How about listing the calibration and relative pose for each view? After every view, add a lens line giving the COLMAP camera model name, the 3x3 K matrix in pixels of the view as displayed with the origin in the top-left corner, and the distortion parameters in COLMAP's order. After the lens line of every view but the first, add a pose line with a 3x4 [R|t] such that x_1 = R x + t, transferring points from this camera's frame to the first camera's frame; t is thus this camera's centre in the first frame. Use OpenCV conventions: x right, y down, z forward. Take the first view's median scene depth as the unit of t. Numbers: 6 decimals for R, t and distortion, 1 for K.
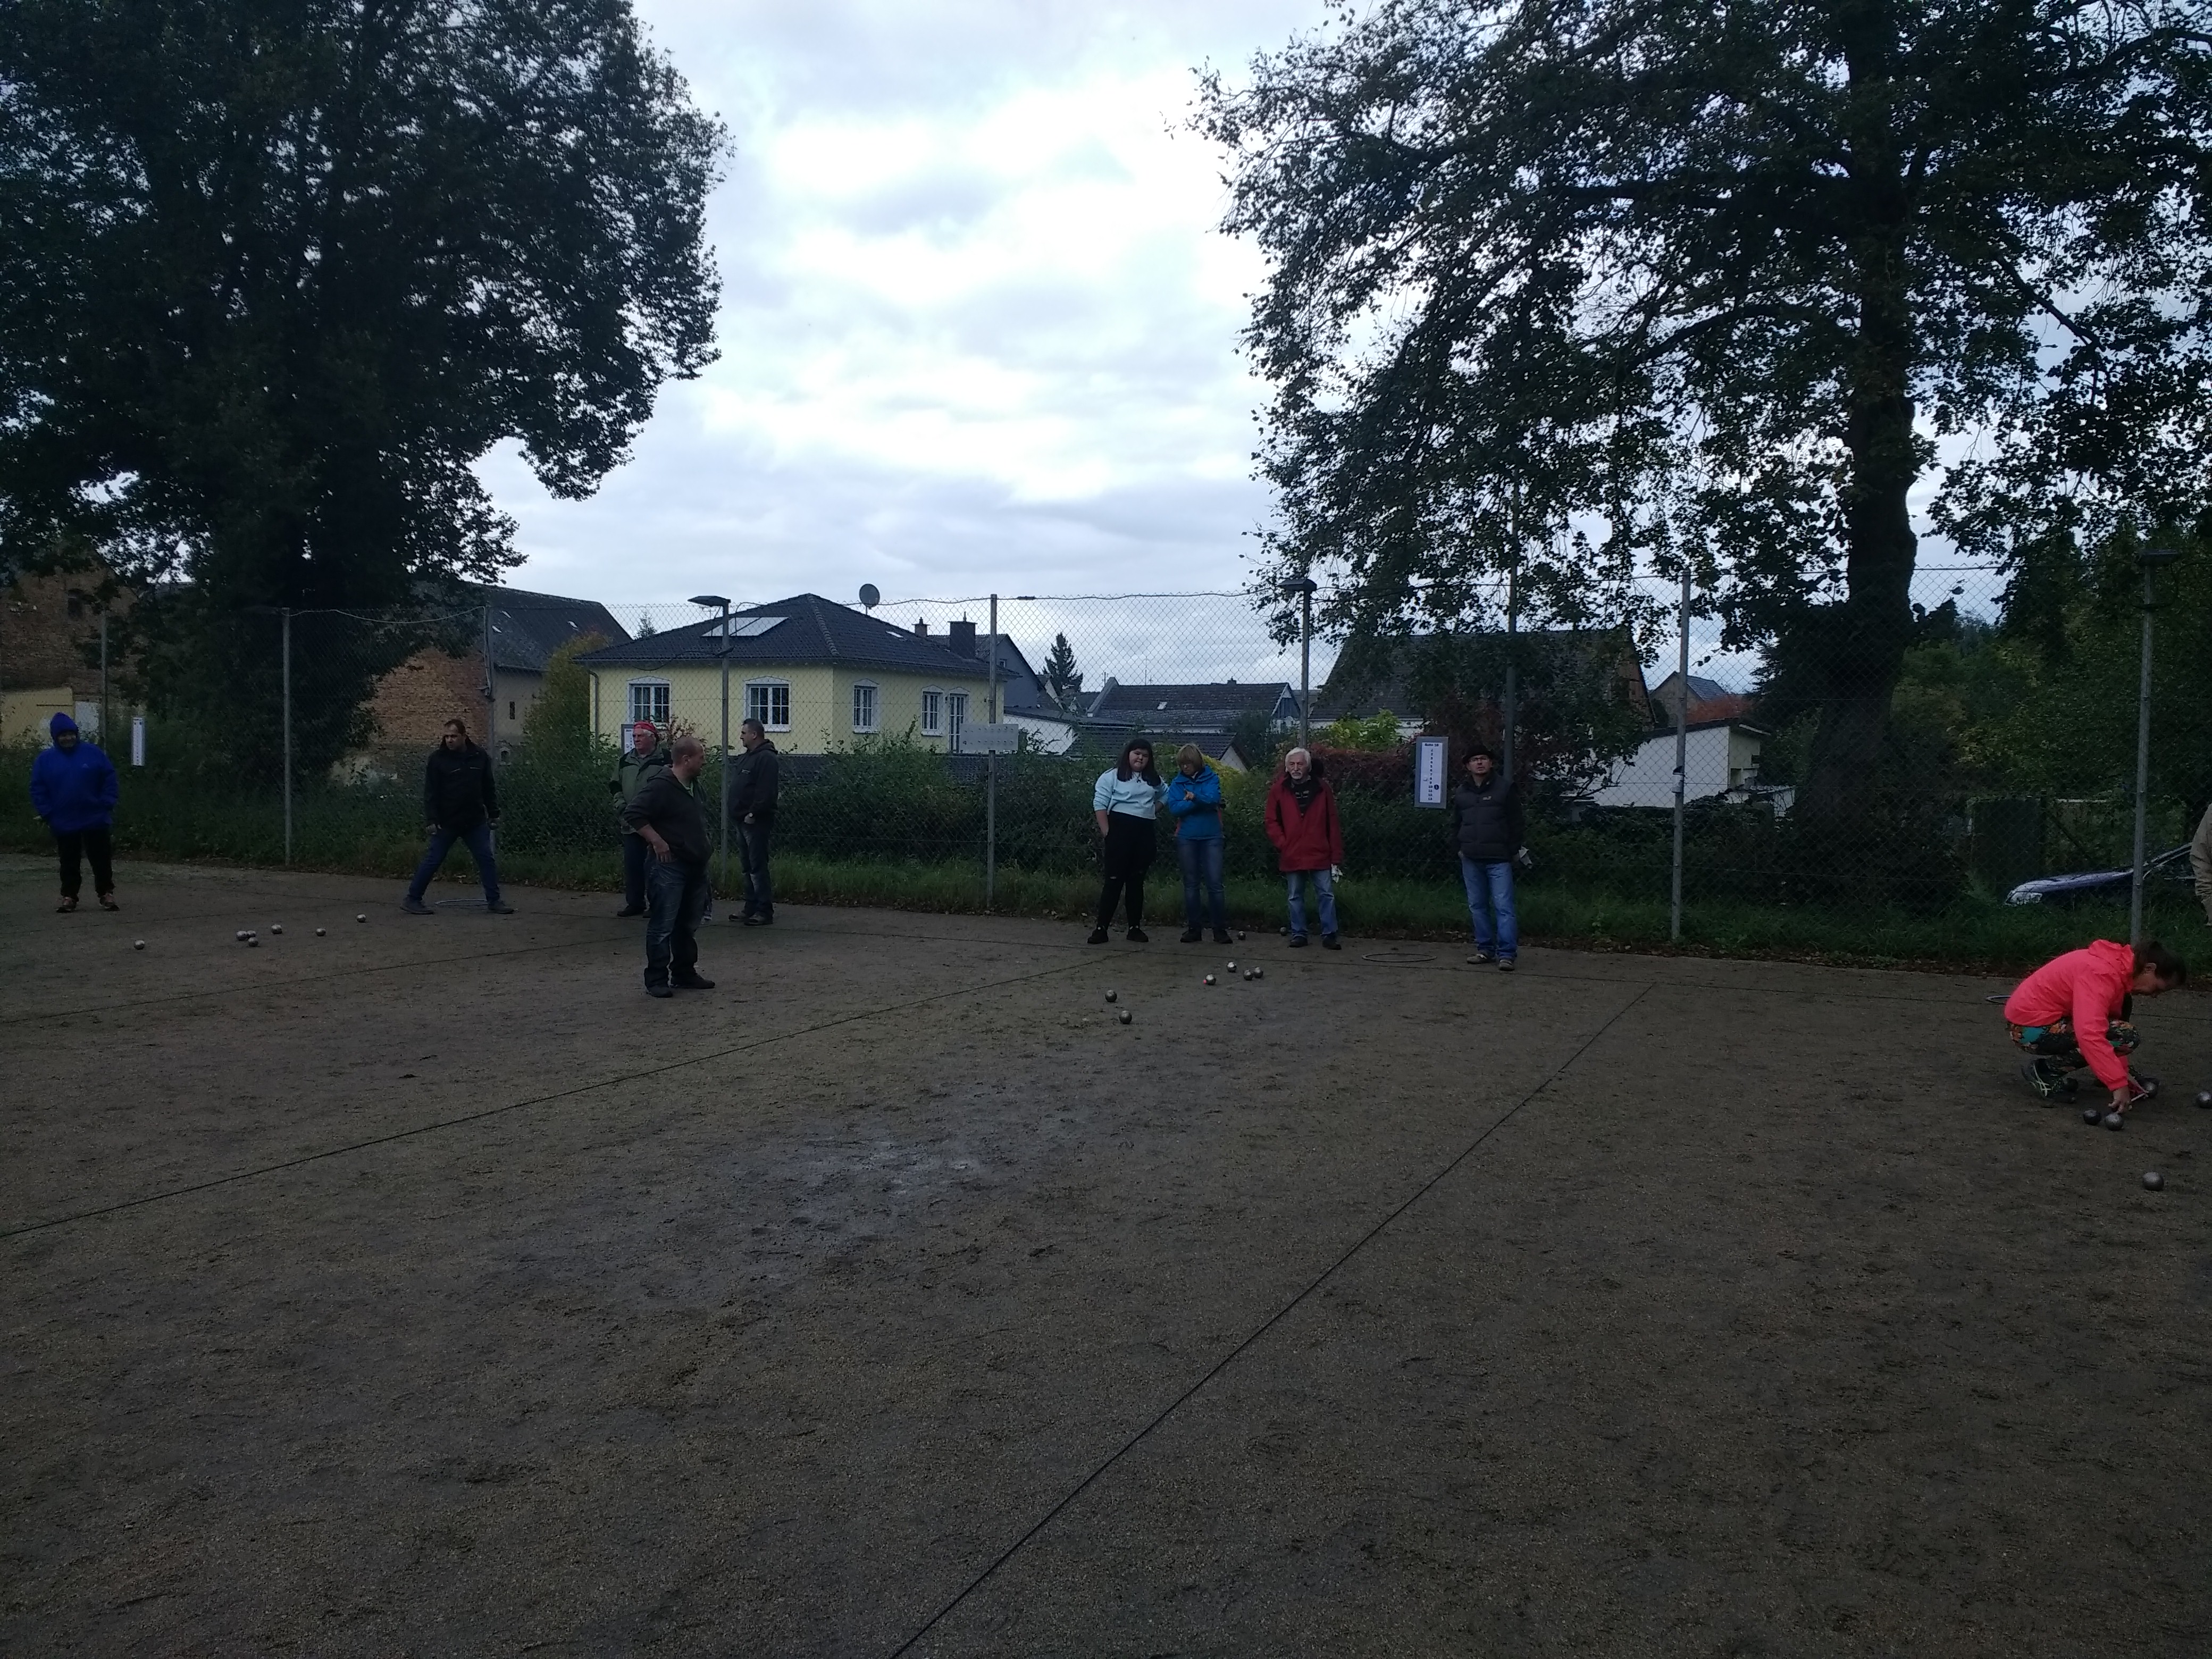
lens RADIAL K [[1678.8, 0, 1105.6], [0, 1678.8, 824.1], [0, 0, 1]] dist [0.095006, -0.177913]
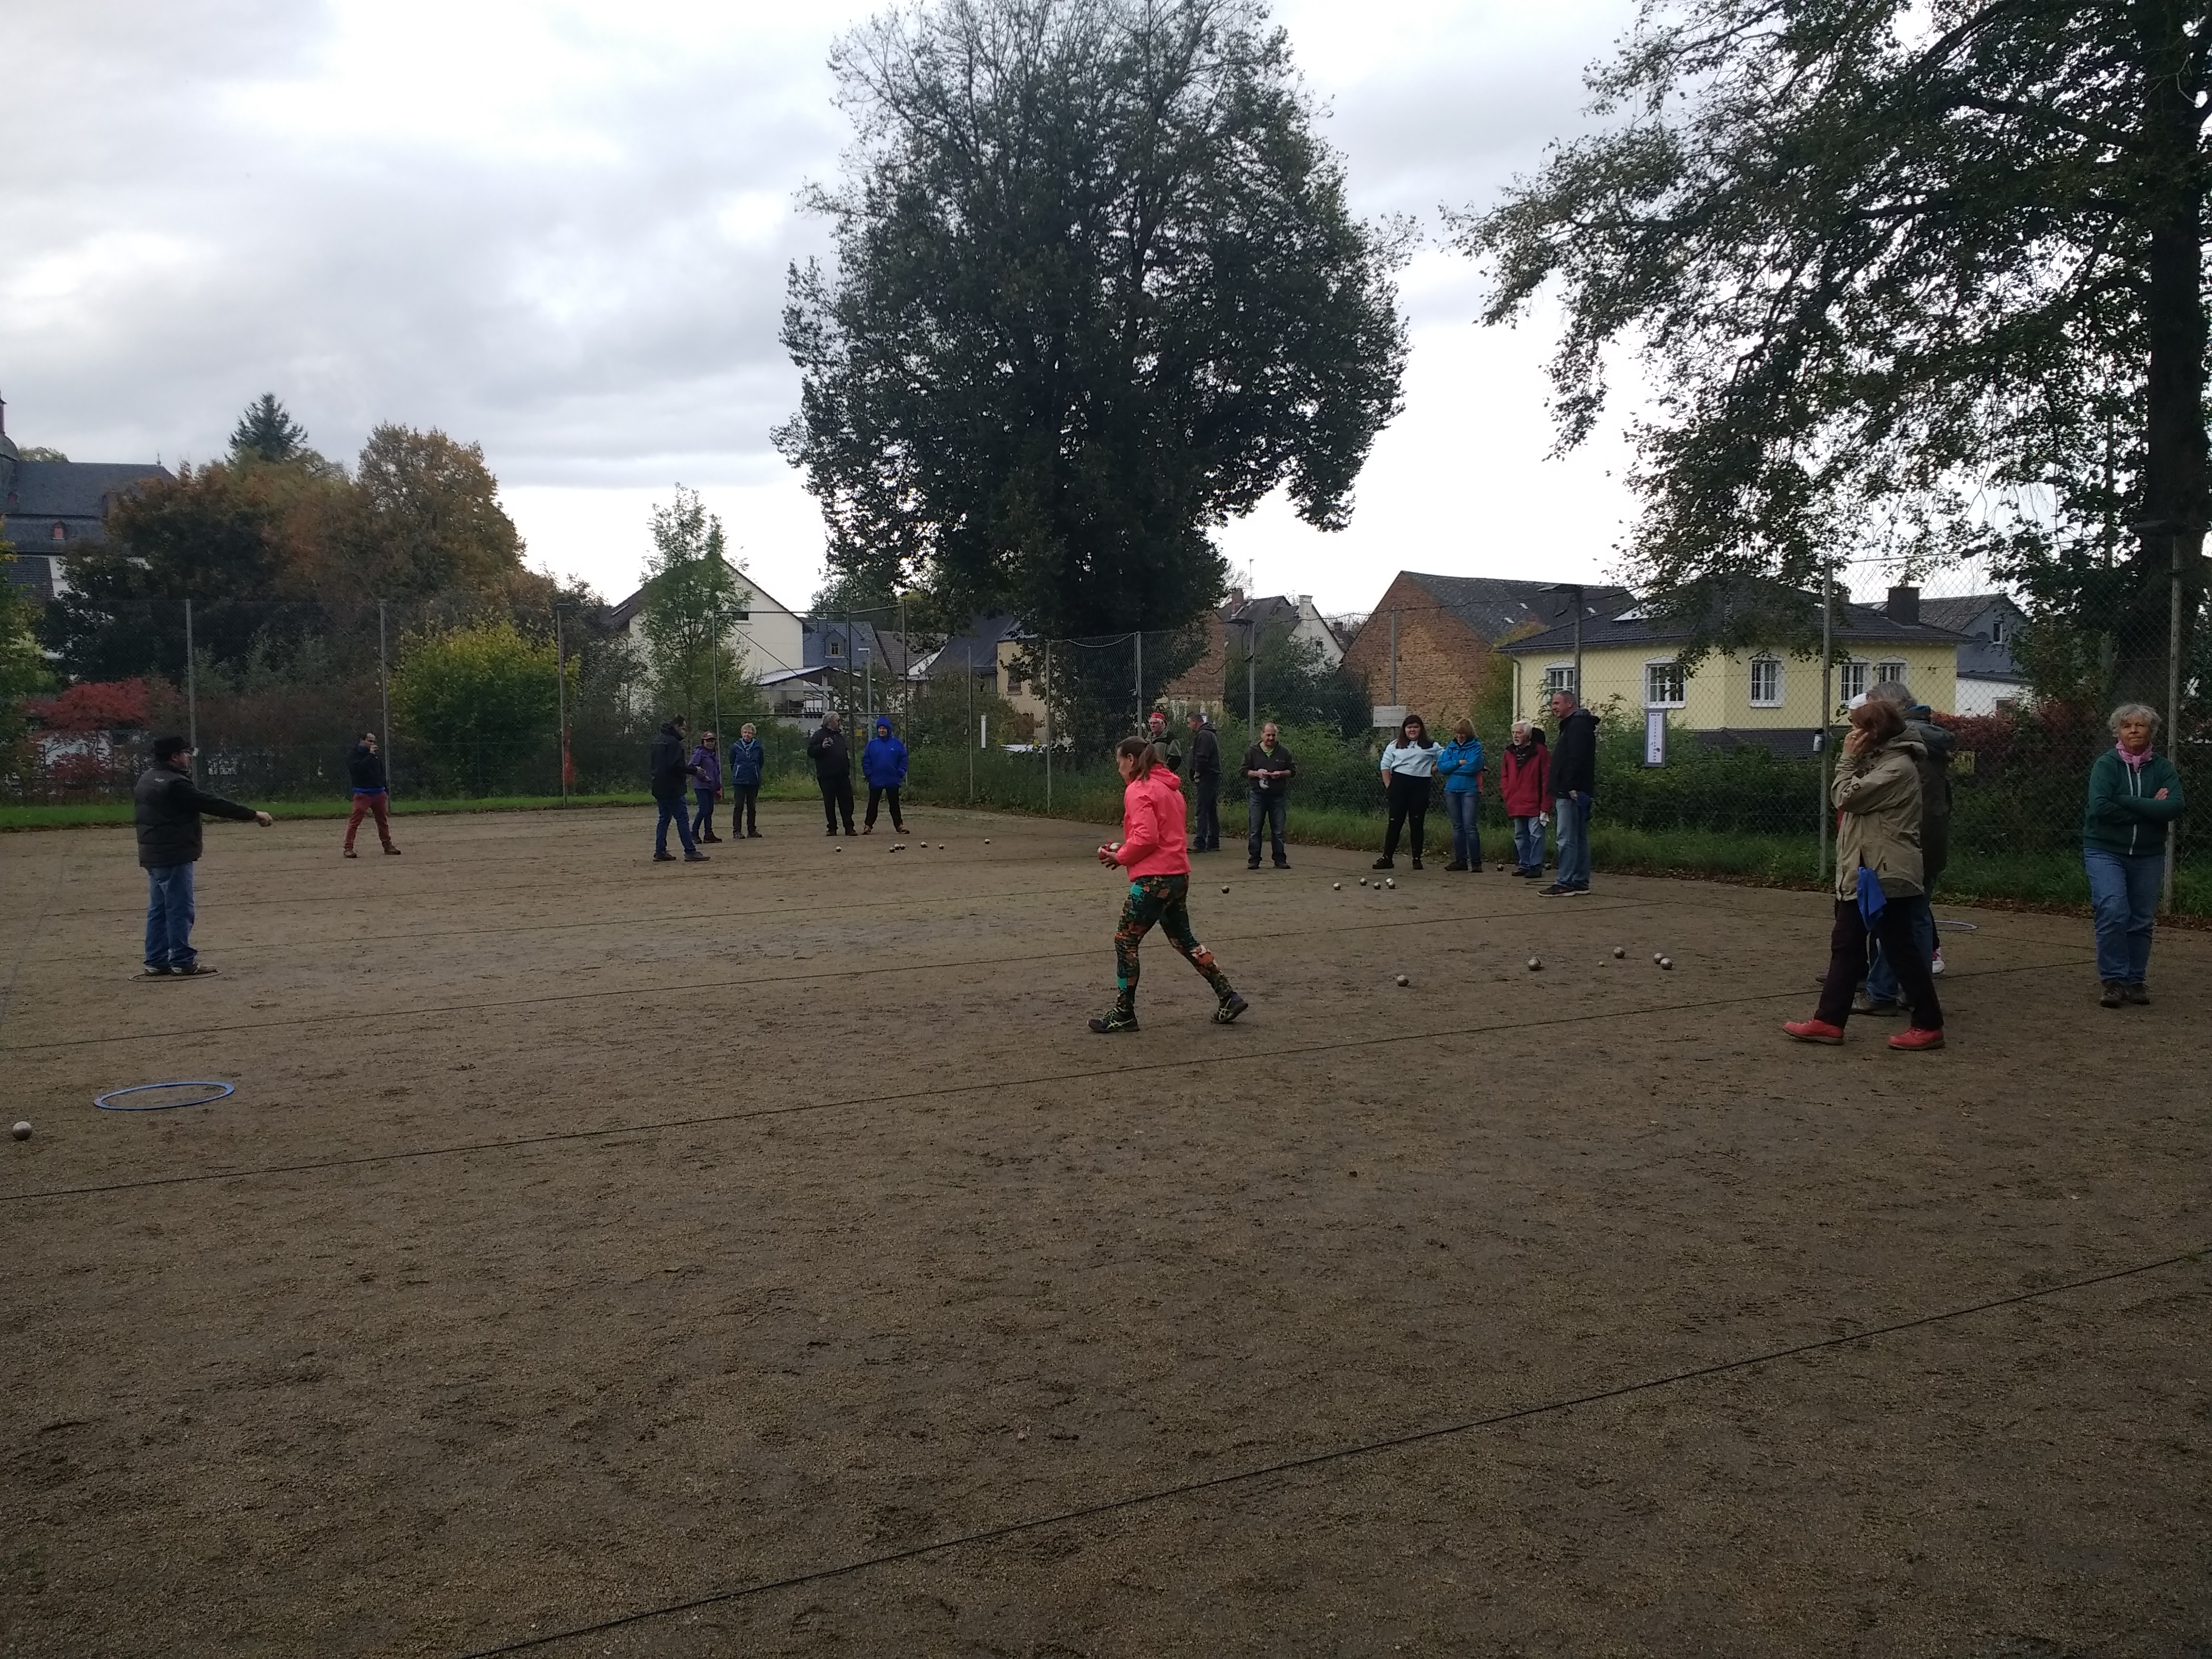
lens RADIAL K [[1714.5, 0, 1117.0], [0, 1714.5, 825.6], [0, 0, 1]] dist [0.094532, -0.138945]
pose [[0.794553, 0.014862, -0.607012, 0.187864], [-0.007890, 0.999869, 0.014153, 0.005254], [0.607143, -0.006456, 0.794566, -0.063157]]
